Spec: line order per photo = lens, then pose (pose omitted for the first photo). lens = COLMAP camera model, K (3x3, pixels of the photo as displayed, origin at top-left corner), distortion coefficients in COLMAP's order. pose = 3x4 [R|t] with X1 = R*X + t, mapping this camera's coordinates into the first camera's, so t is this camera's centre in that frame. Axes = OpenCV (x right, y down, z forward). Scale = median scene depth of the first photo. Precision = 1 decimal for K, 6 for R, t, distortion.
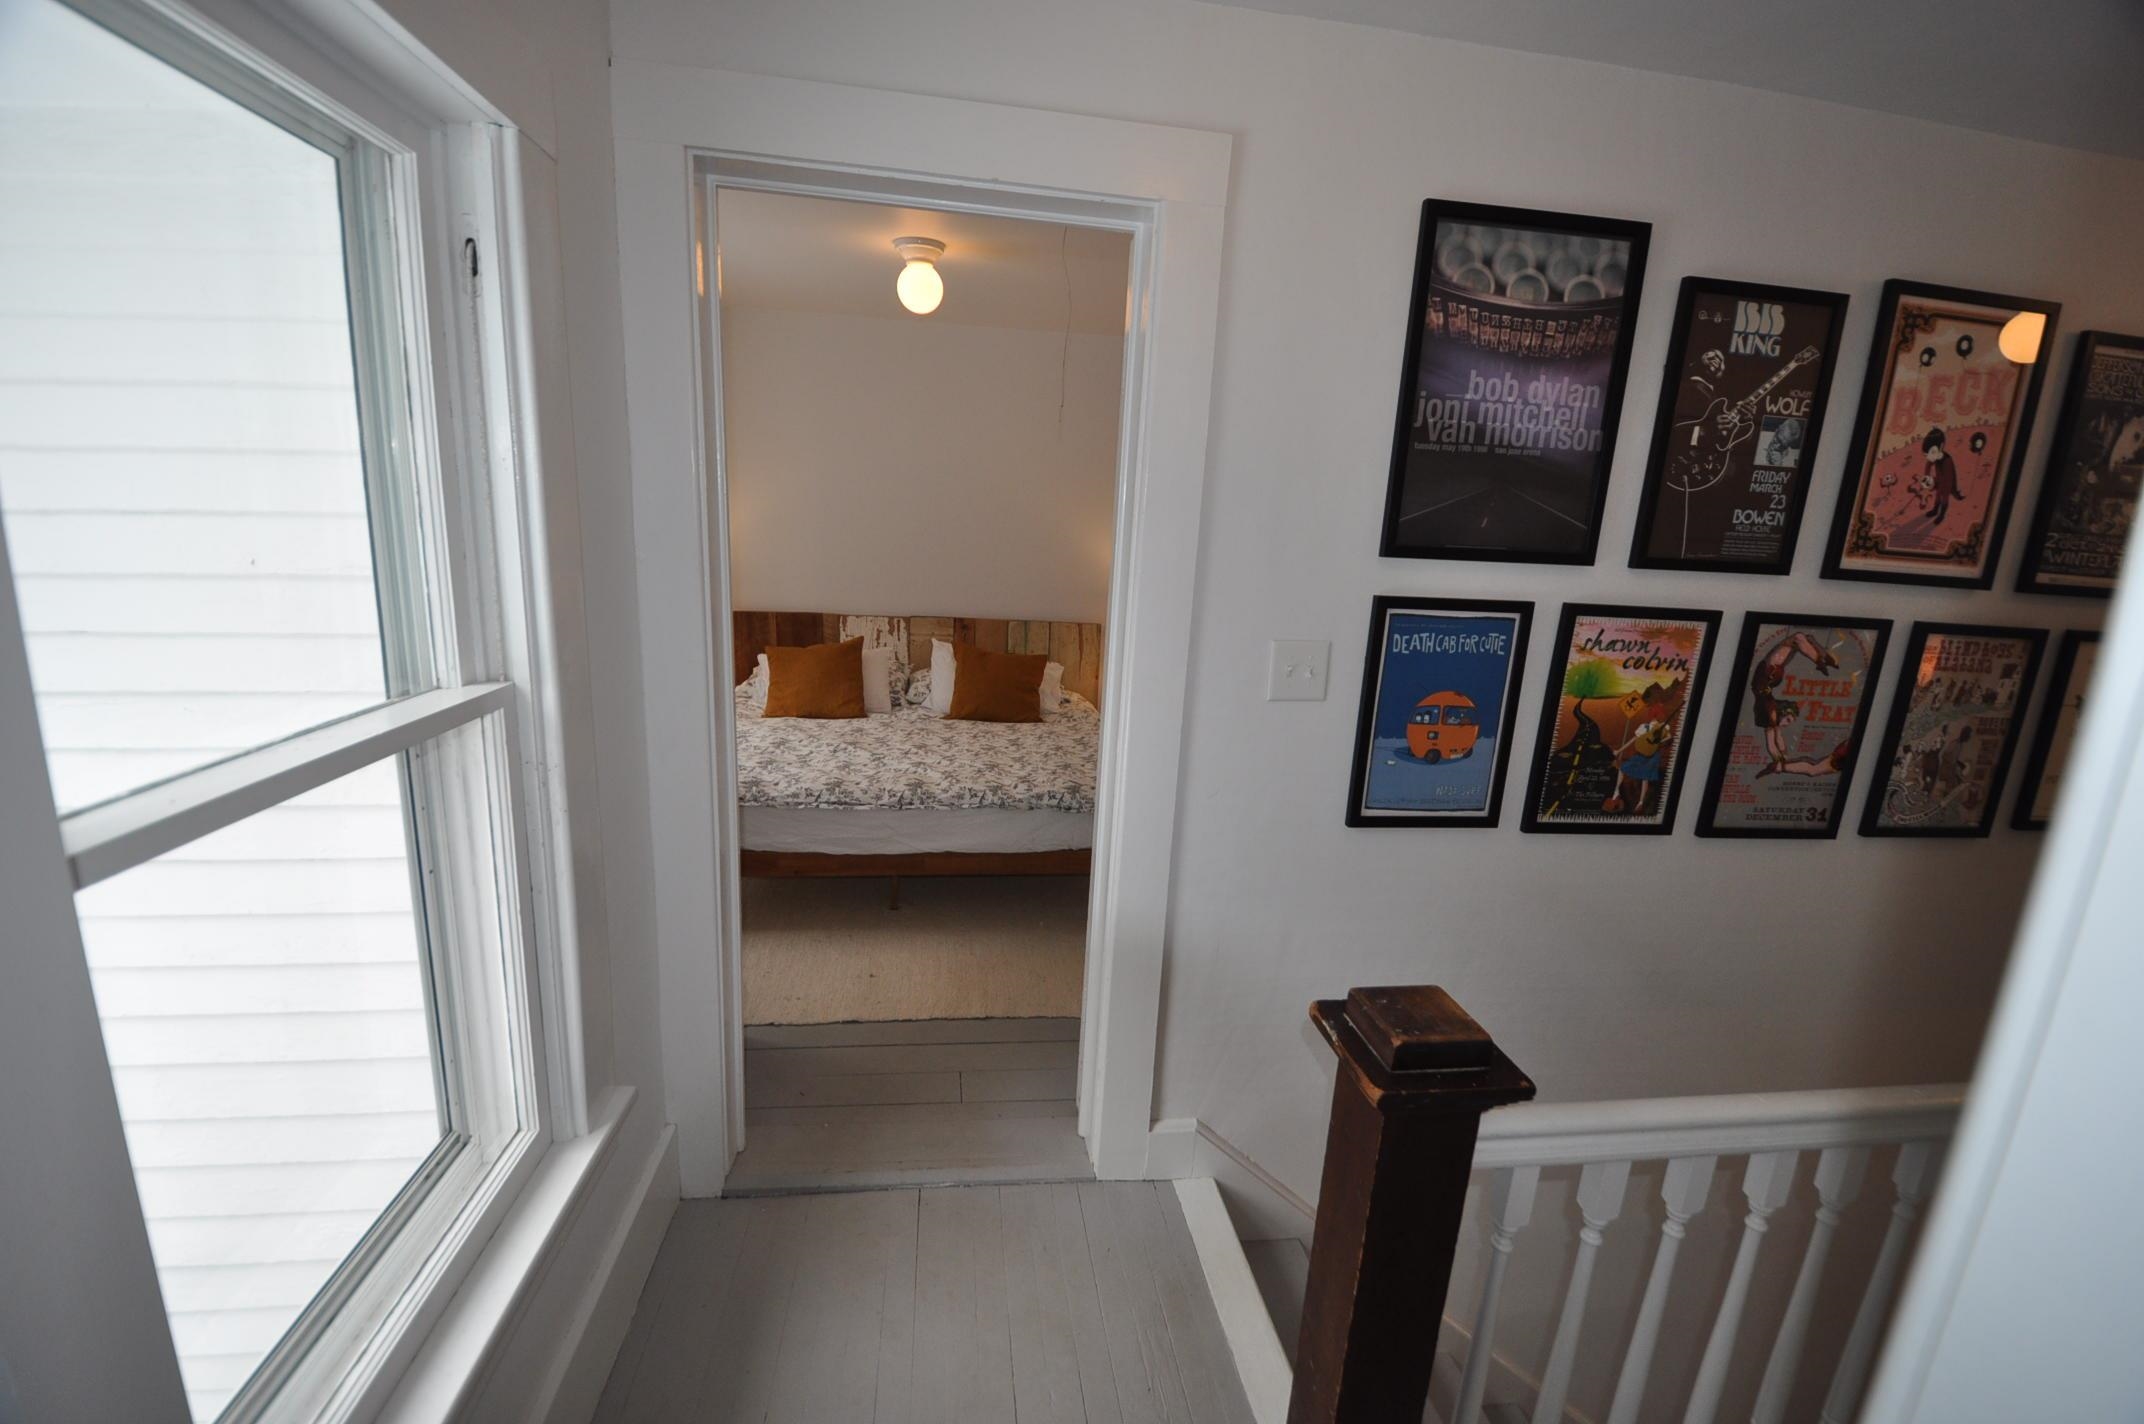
lens RADIAL K [[938.3, 0, 1068.1], [0, 938.3, 708.3], [0, 0, 1]] dist [-0.002774, -0.008295]
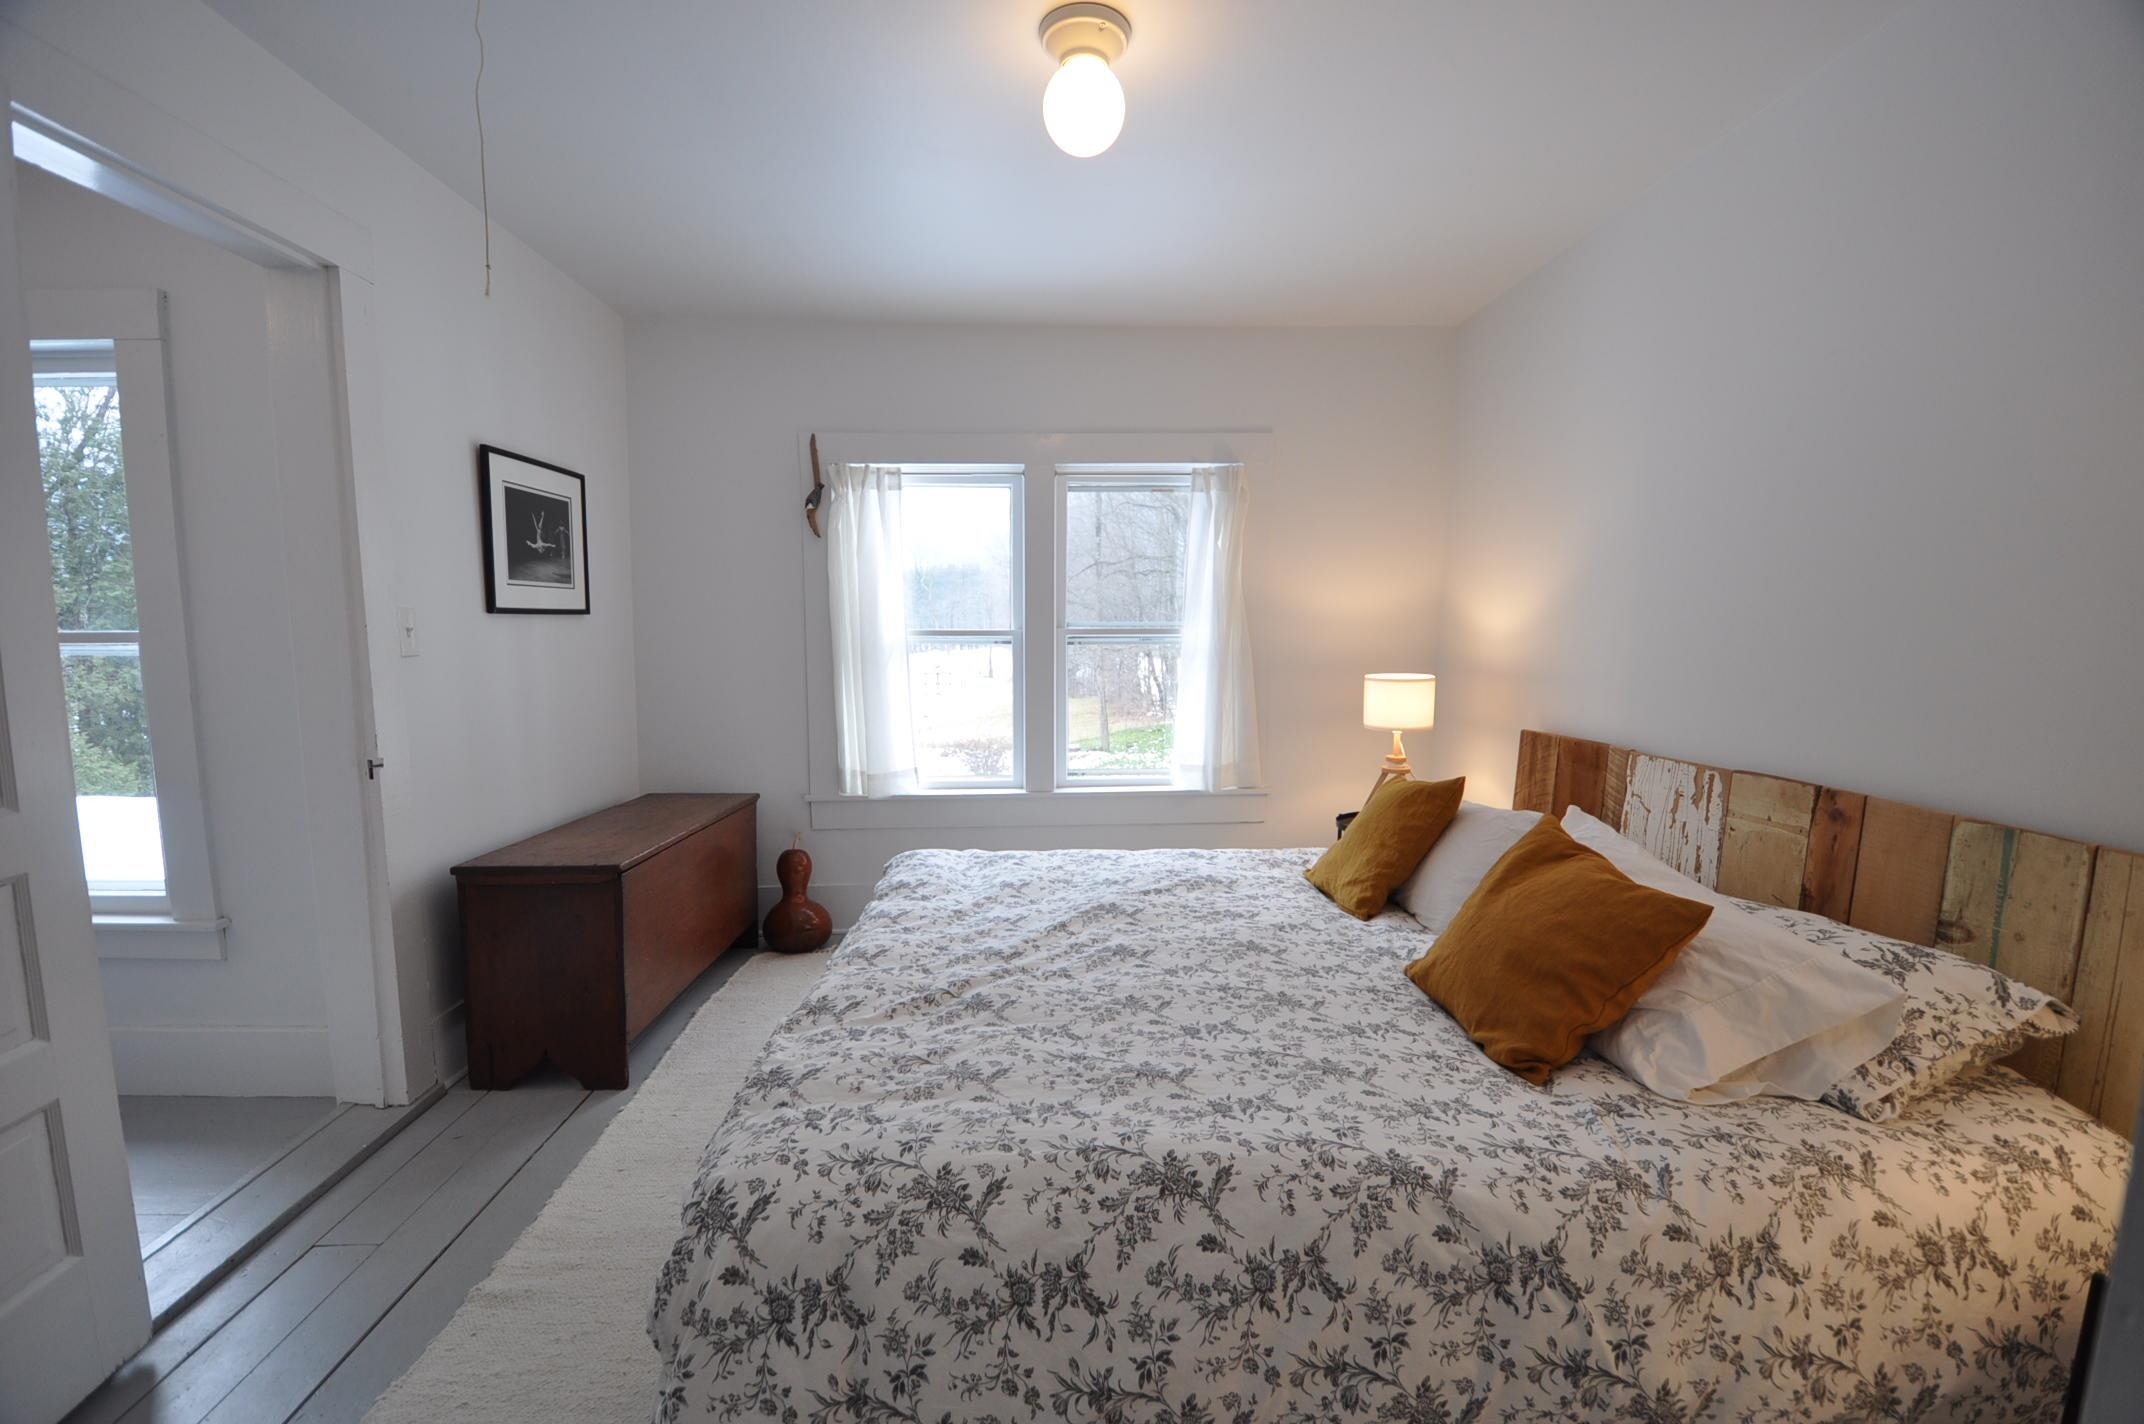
lens RADIAL K [[938.3, 0, 1072.3], [0, 938.3, 718.2], [0, 0, 1]] dist [-0.002774, -0.008295]
pose [[-0.078099, 0.041037, -0.996101, 0.268637], [-0.210655, 0.975914, 0.056722, -0.082157], [0.974436, 0.214263, -0.067573, 0.738415]]
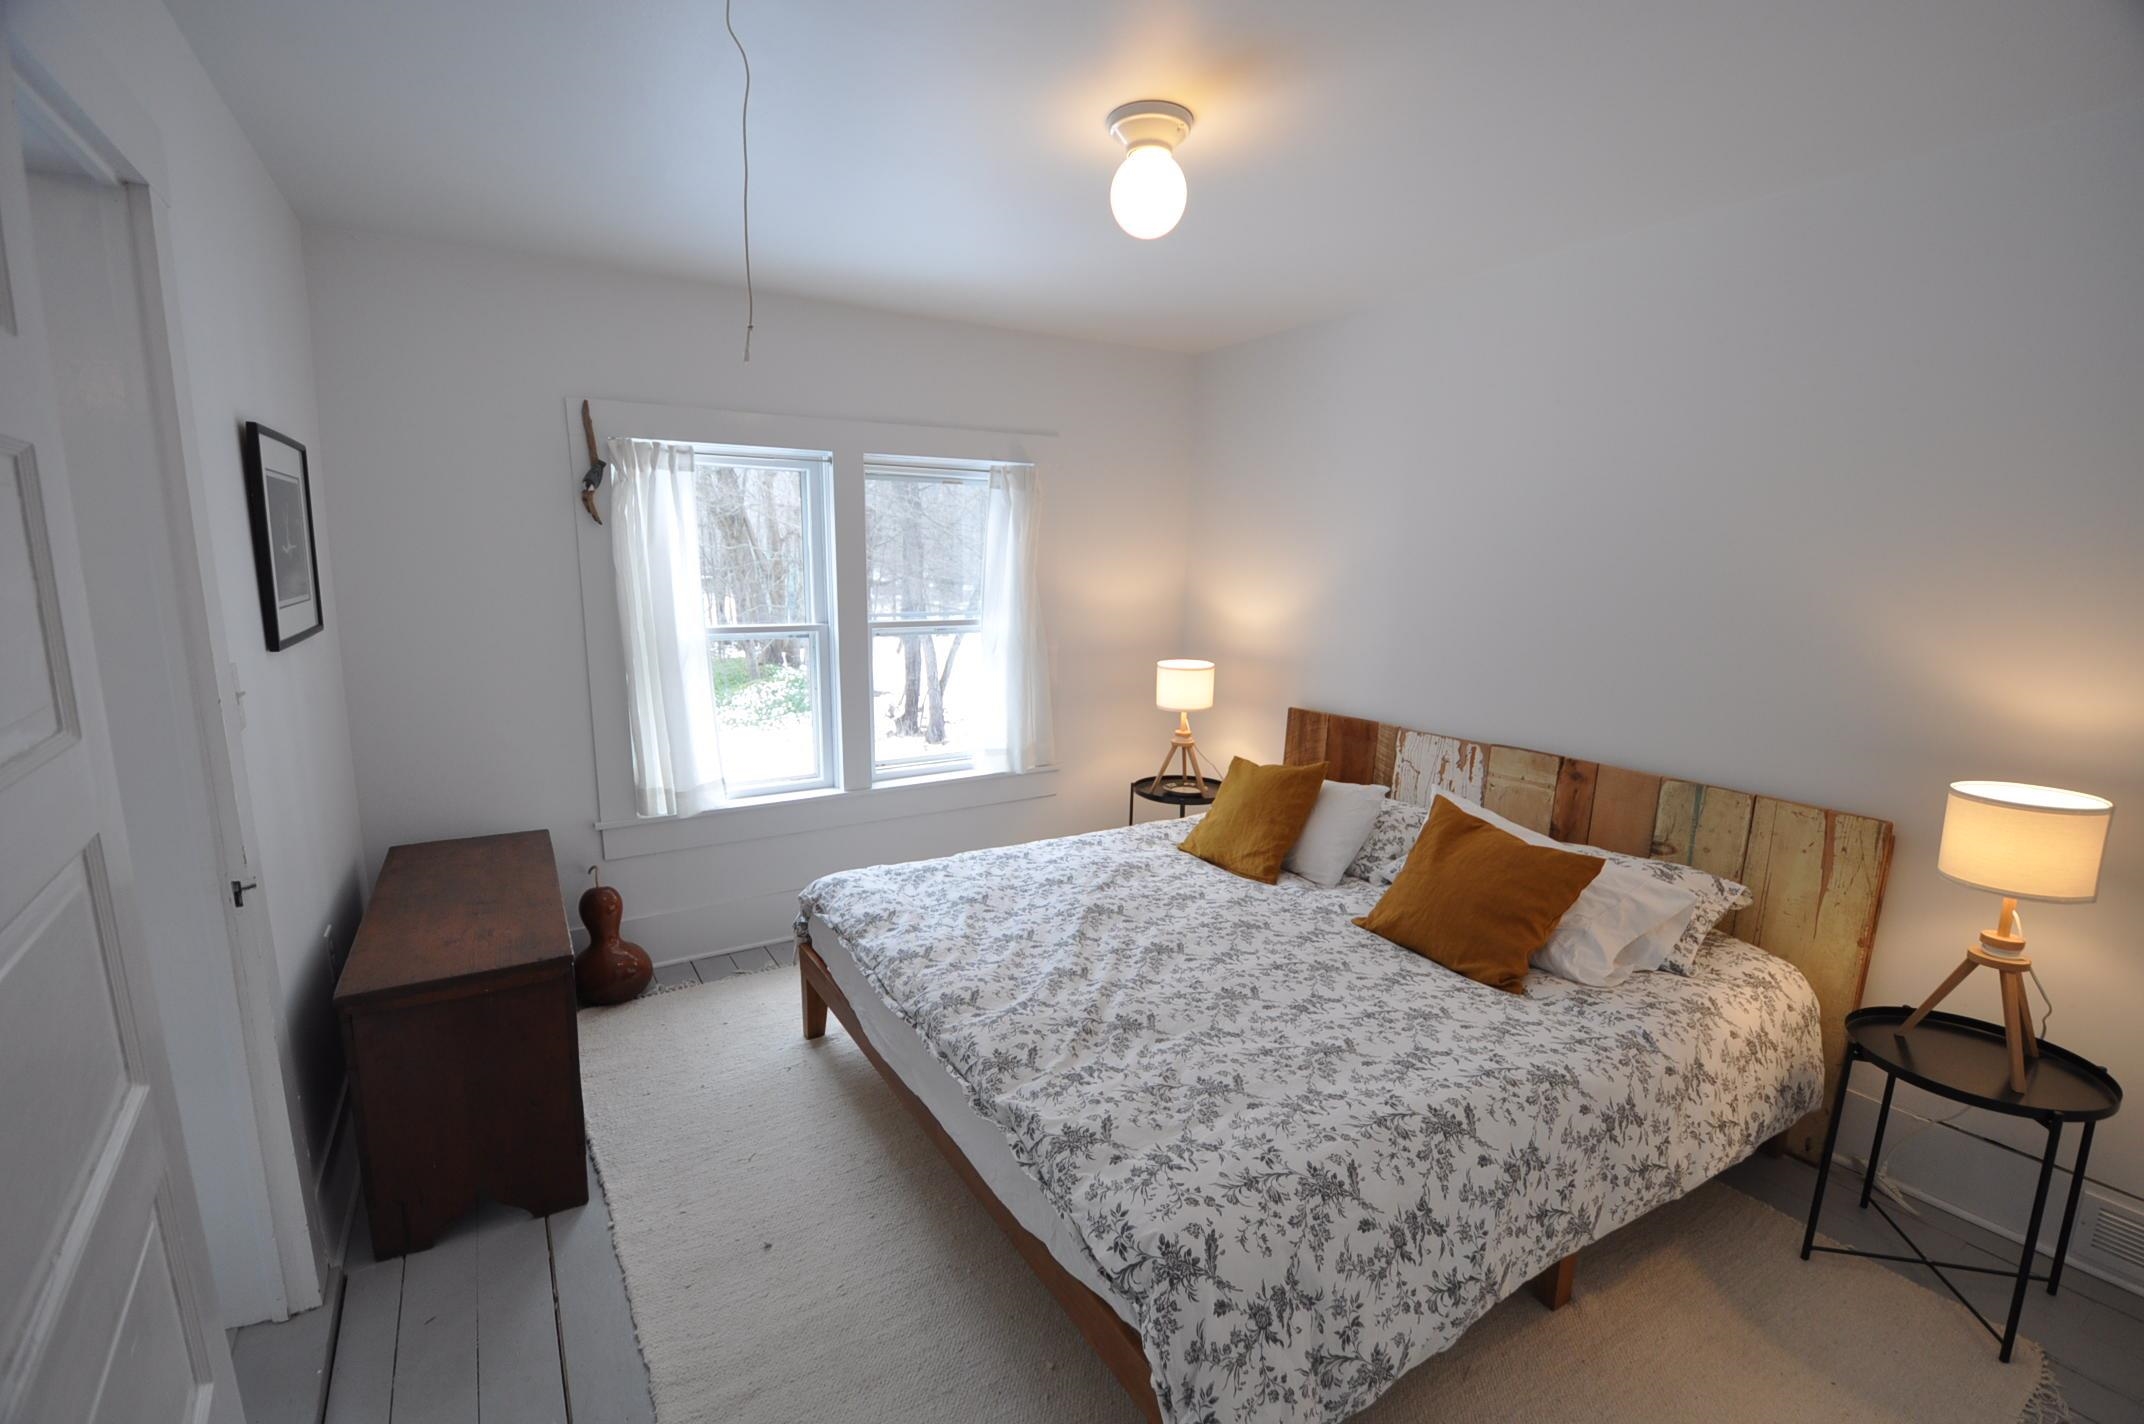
lens RADIAL K [[938.3, 0, 1069.2], [0, 938.3, 727.7], [0, 0, 1]] dist [-0.002774, -0.008295]
pose [[0.409587, 0.111212, -0.905467, 0.259246], [-0.178249, 0.983167, 0.040124, -0.084281], [0.894687, 0.144964, 0.422516, 0.509081]]
